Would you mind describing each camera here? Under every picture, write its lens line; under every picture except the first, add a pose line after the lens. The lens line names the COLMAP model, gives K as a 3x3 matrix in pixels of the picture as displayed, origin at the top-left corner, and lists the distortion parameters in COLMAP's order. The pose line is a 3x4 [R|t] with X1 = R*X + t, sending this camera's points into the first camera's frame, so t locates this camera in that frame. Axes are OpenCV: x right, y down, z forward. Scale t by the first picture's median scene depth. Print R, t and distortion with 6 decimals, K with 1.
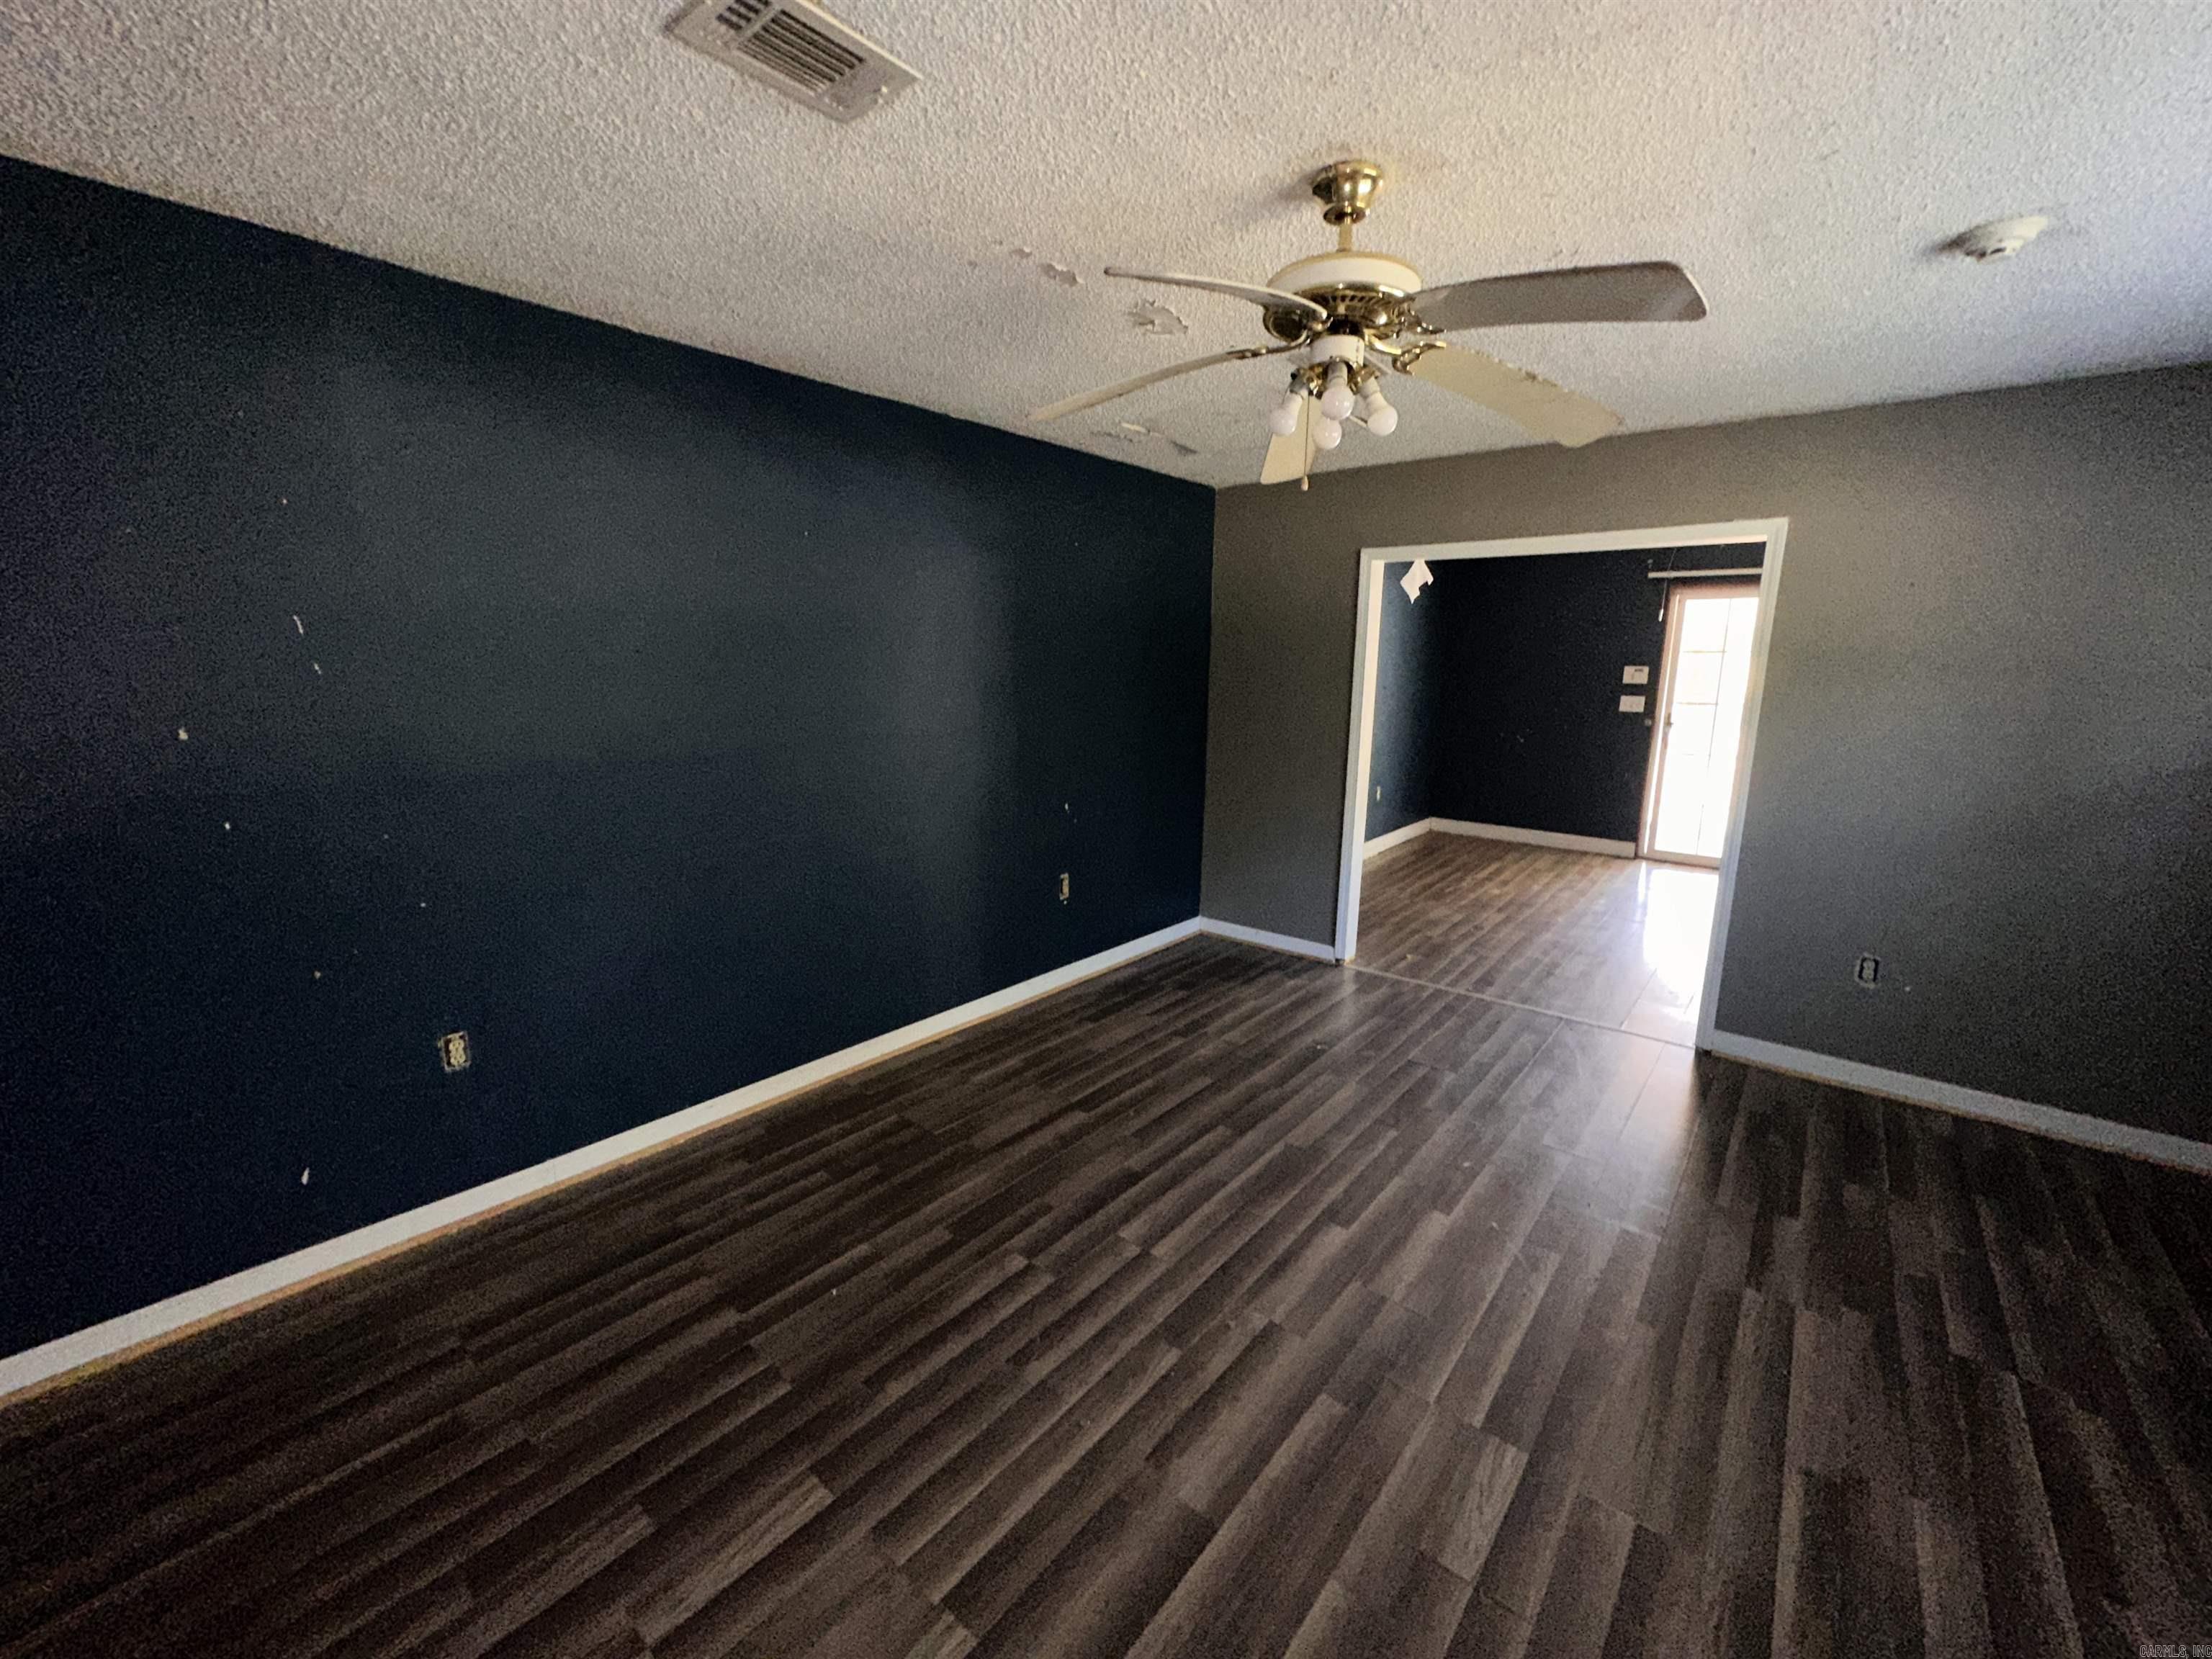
lens RADIAL K [[882.8, 0, 1104.1], [0, 882.8, 827.0], [0, 0, 1]] dist [-0.000387, 0.000909]
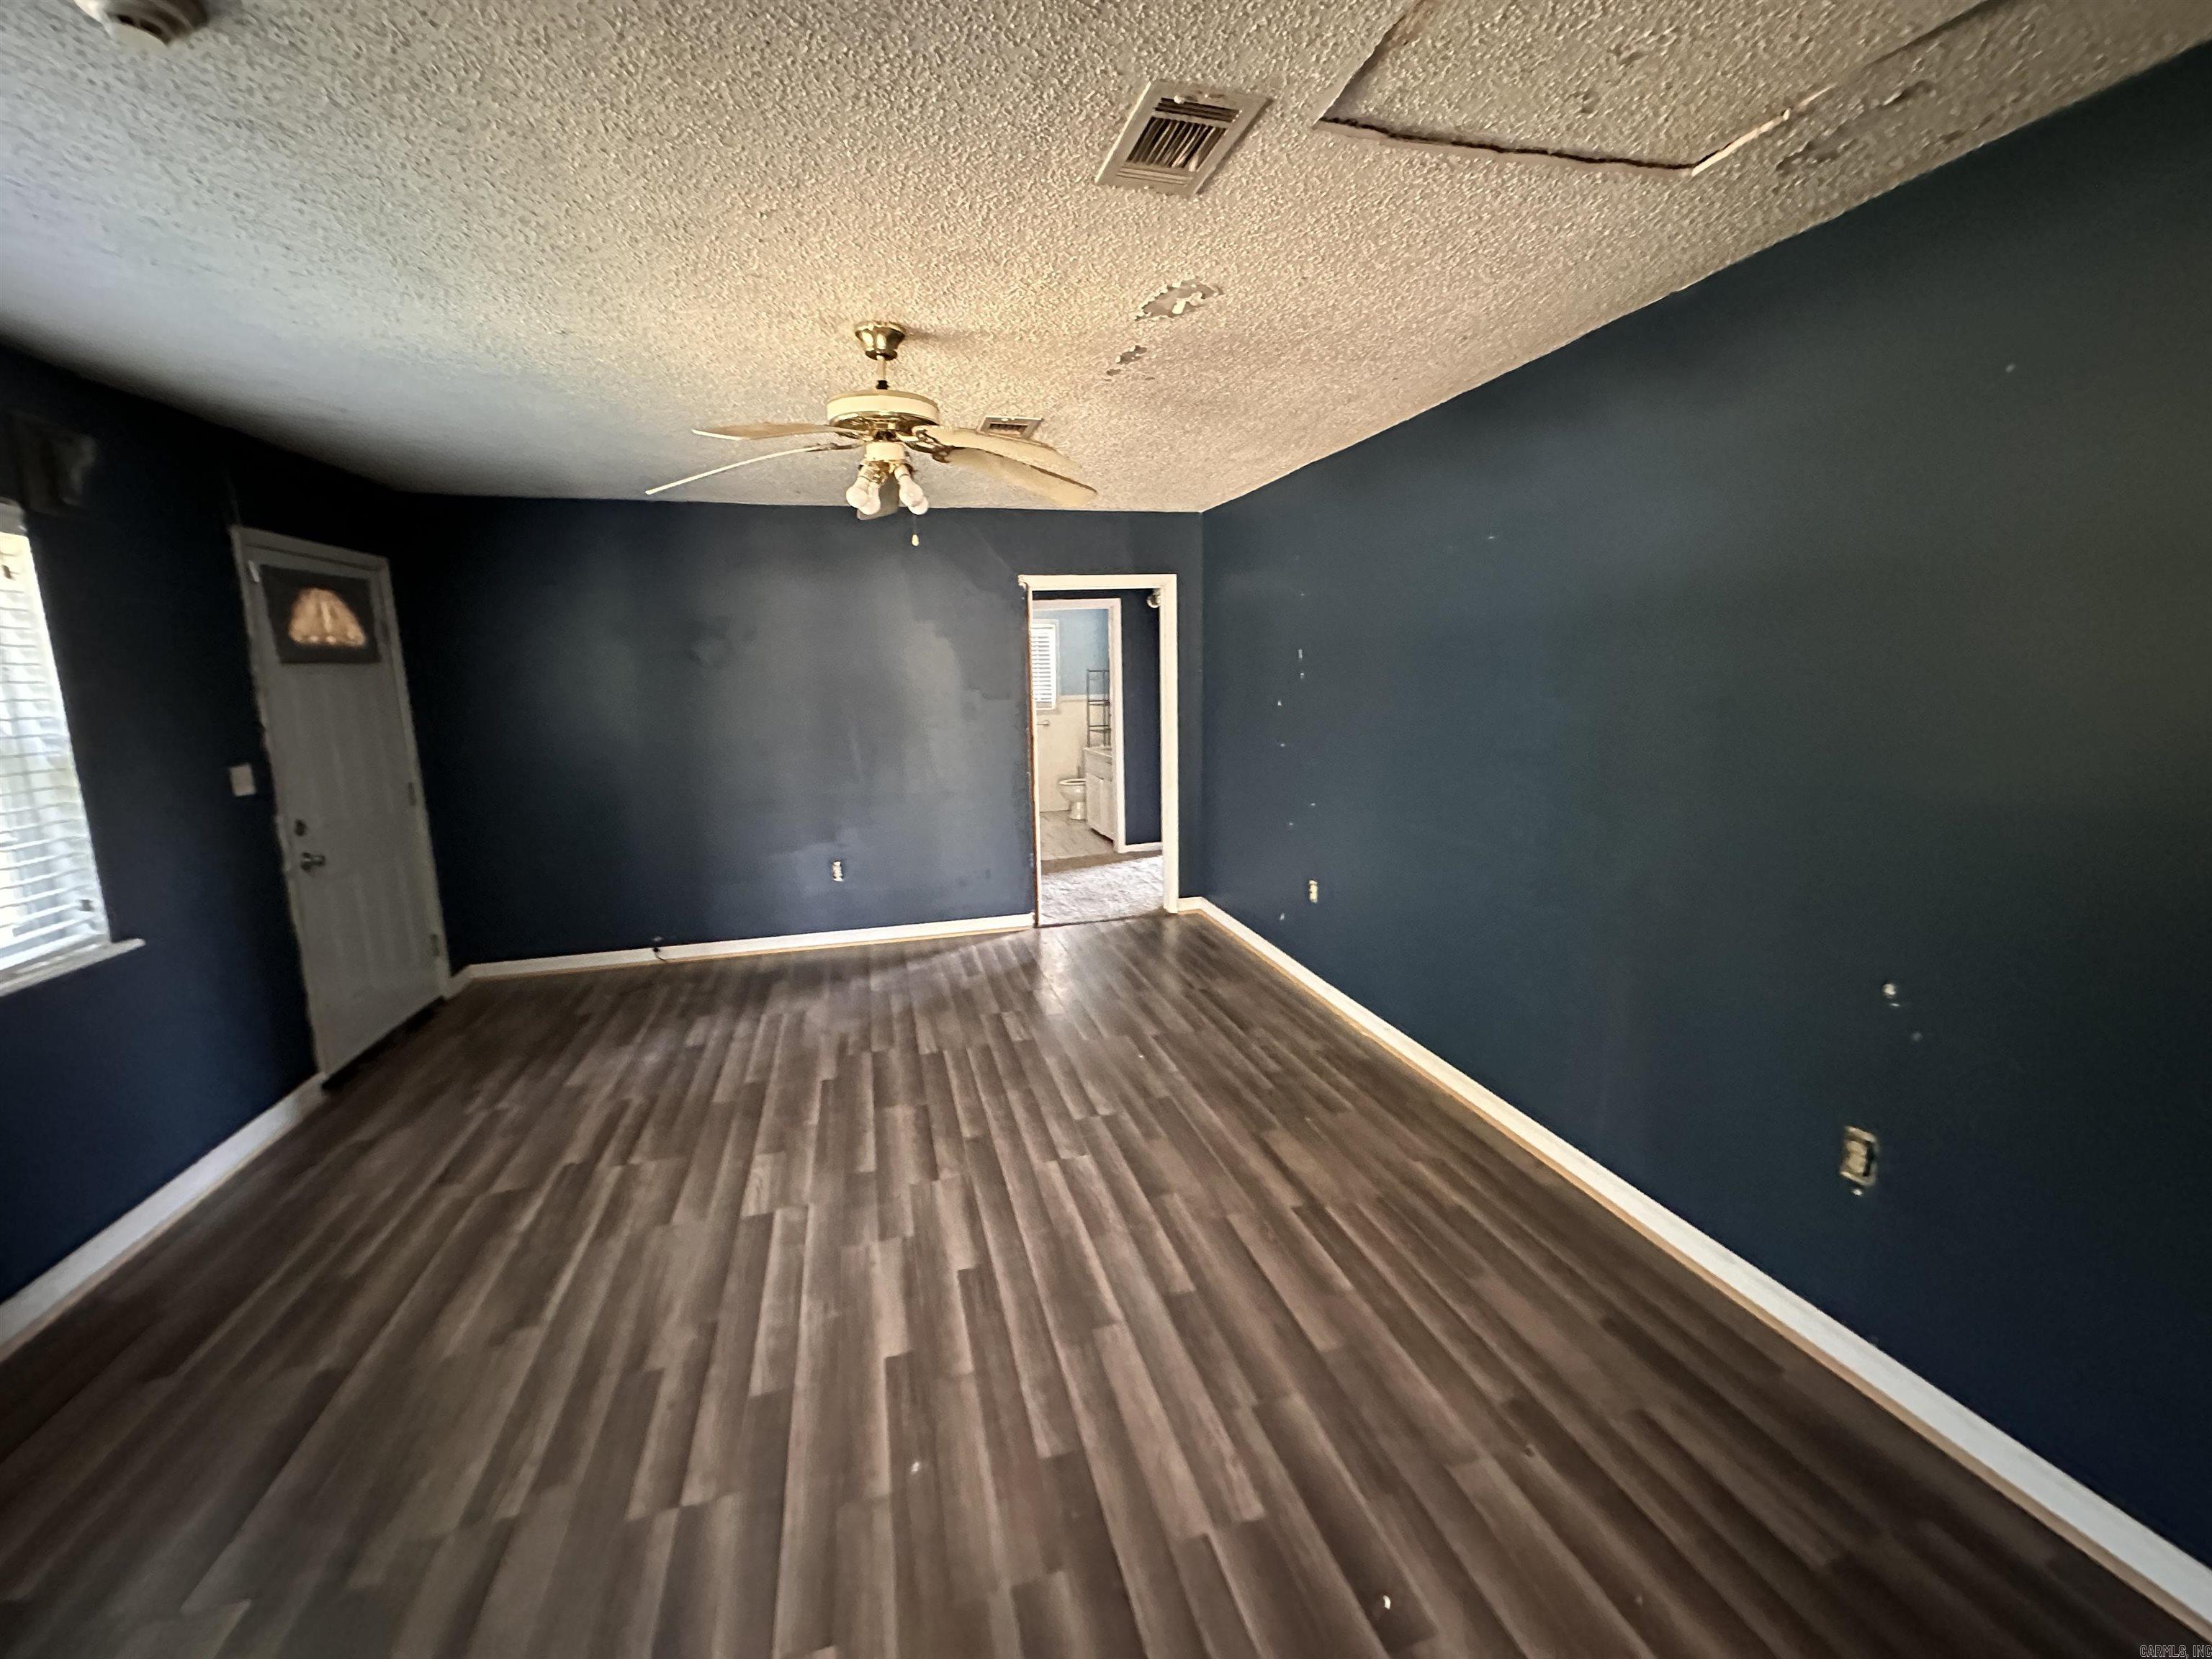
lens RADIAL K [[884.9, 0, 1106.0], [0, 884.9, 829.5], [0, 0, 1]] dist [-0.013513, 0.004956]
pose [[-0.568789, 0.142971, -0.809962, 0.970165], [-0.144576, 0.952063, 0.269581, -0.296994], [0.809677, 0.270435, -0.520853, 1.641180]]
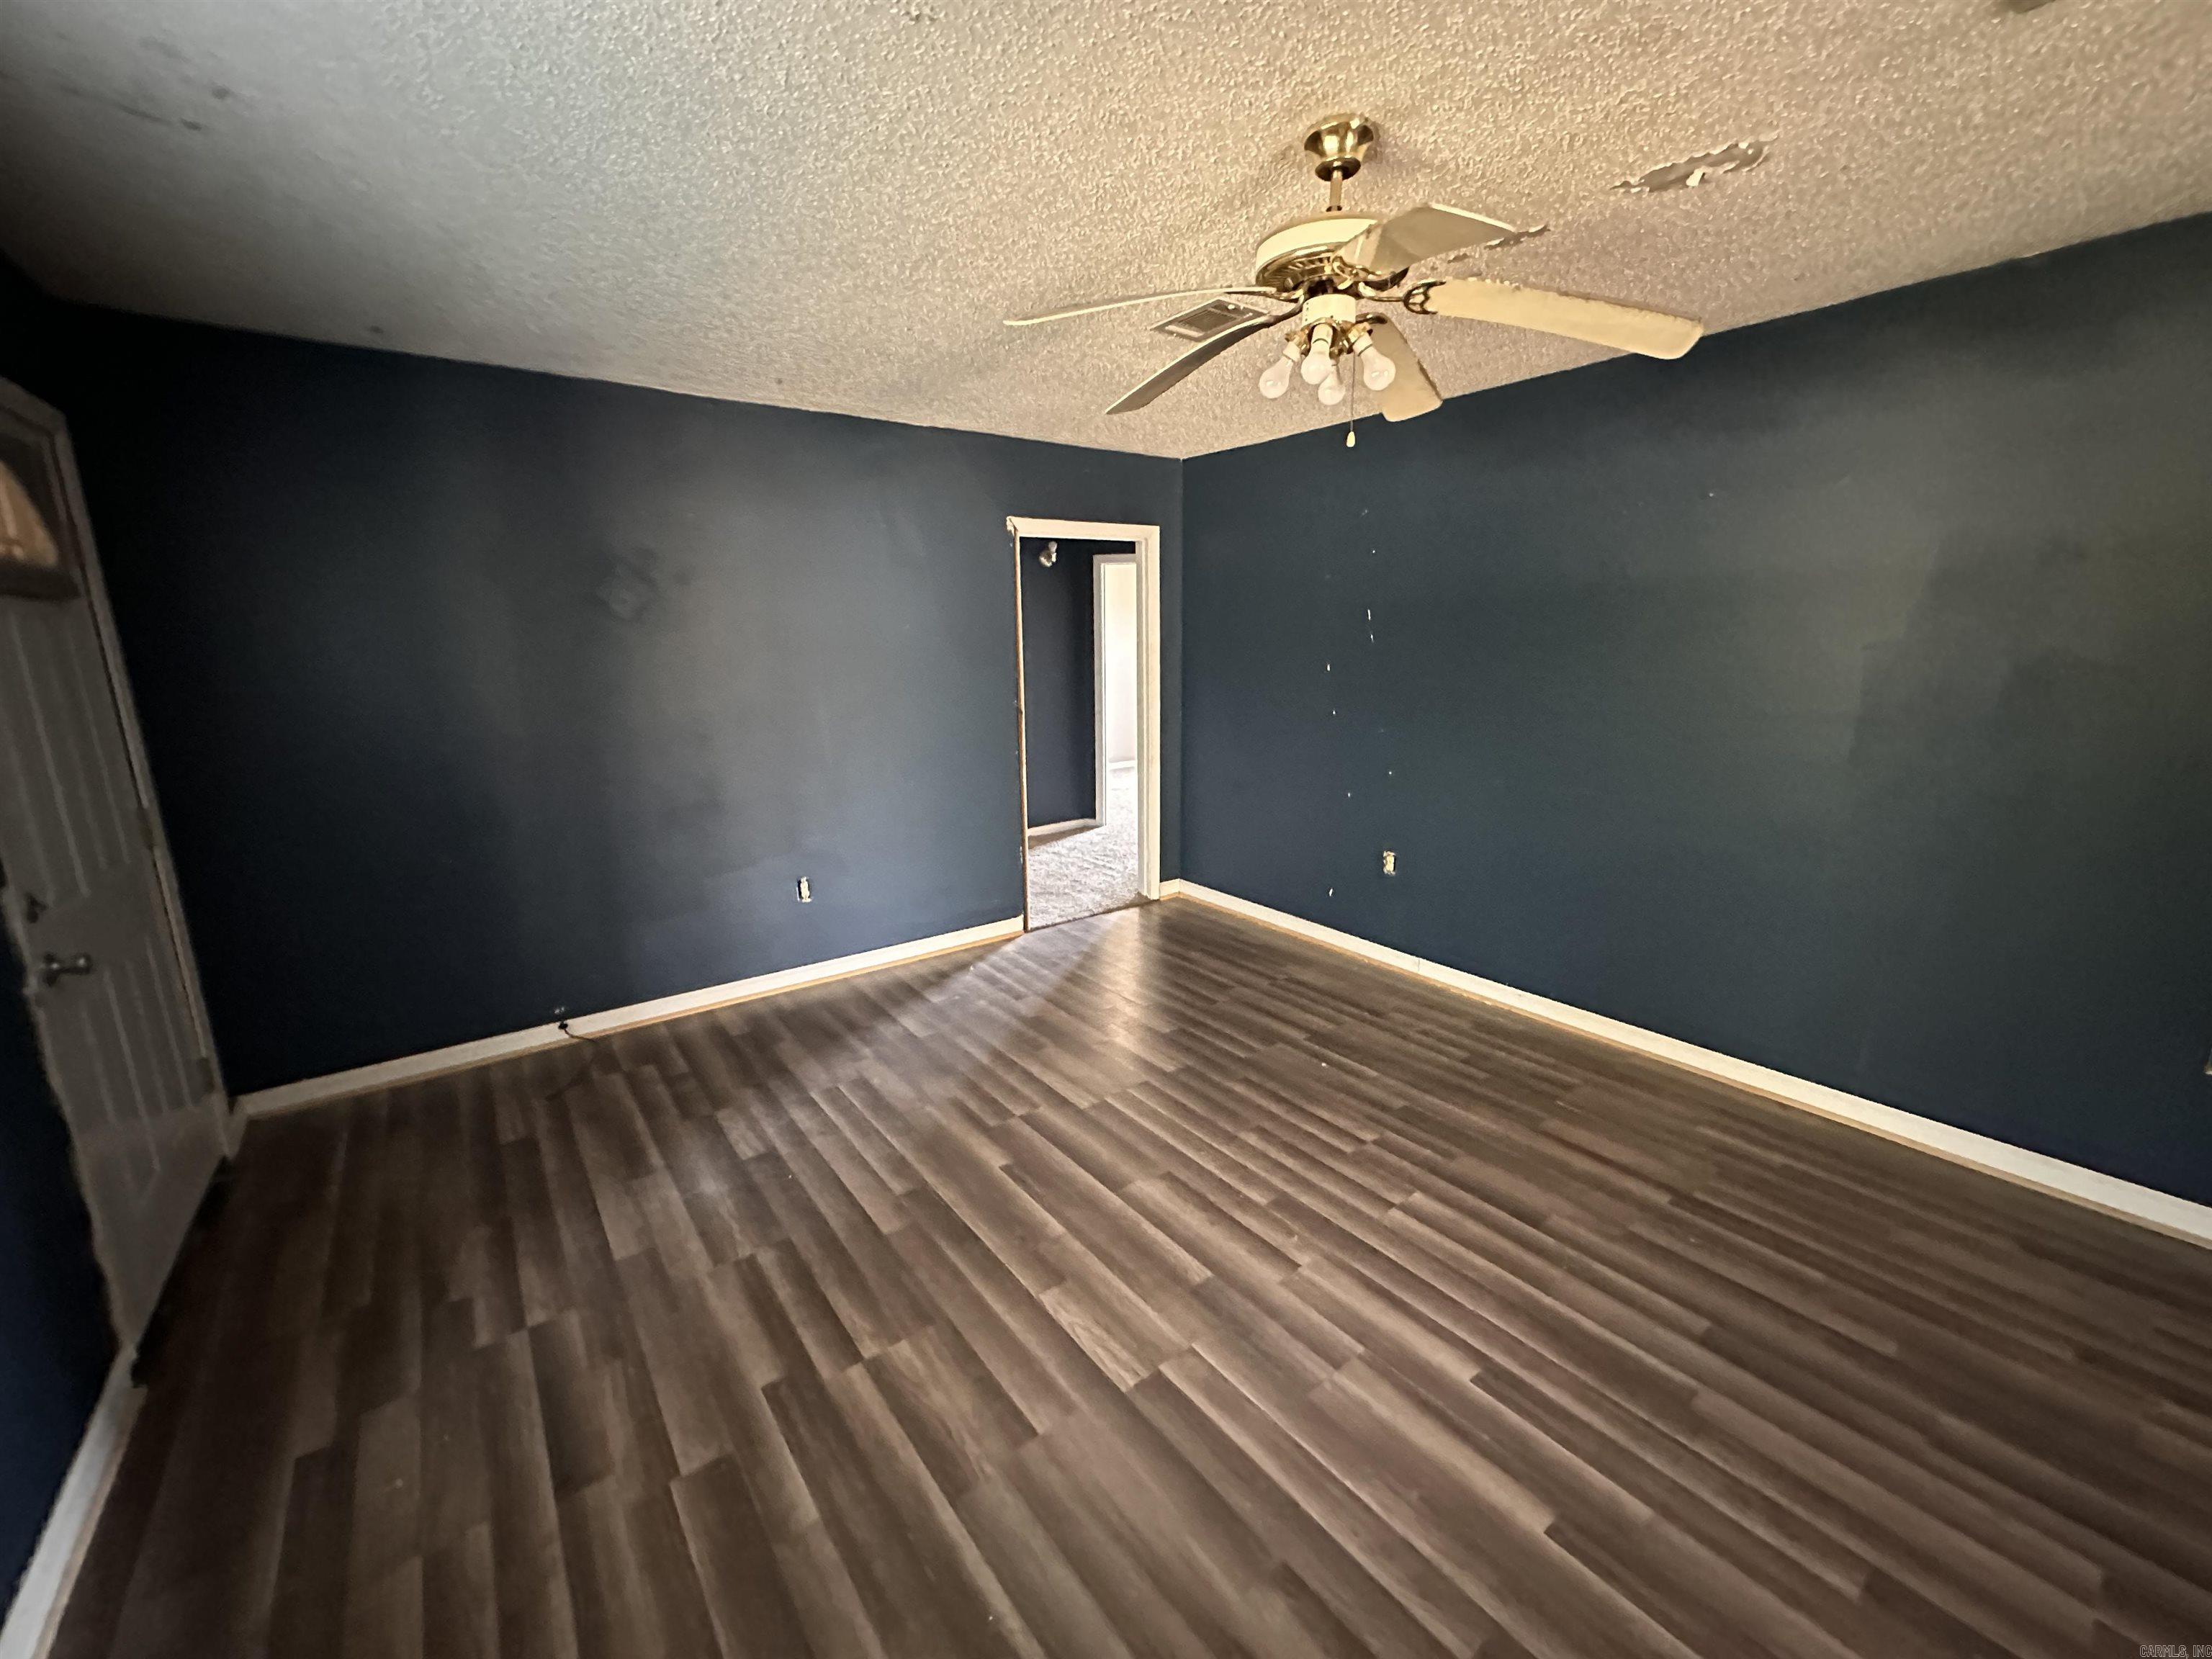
lens RADIAL K [[884.9, 0, 1106.0], [0, 884.9, 829.5], [0, 0, 1]] dist [-0.013513, 0.004956]
pose [[-0.224498, 0.196652, -0.954426, 1.059127], [-0.175582, 0.955233, 0.238118, -0.123664], [0.958526, 0.221037, -0.179920, 0.808163]]
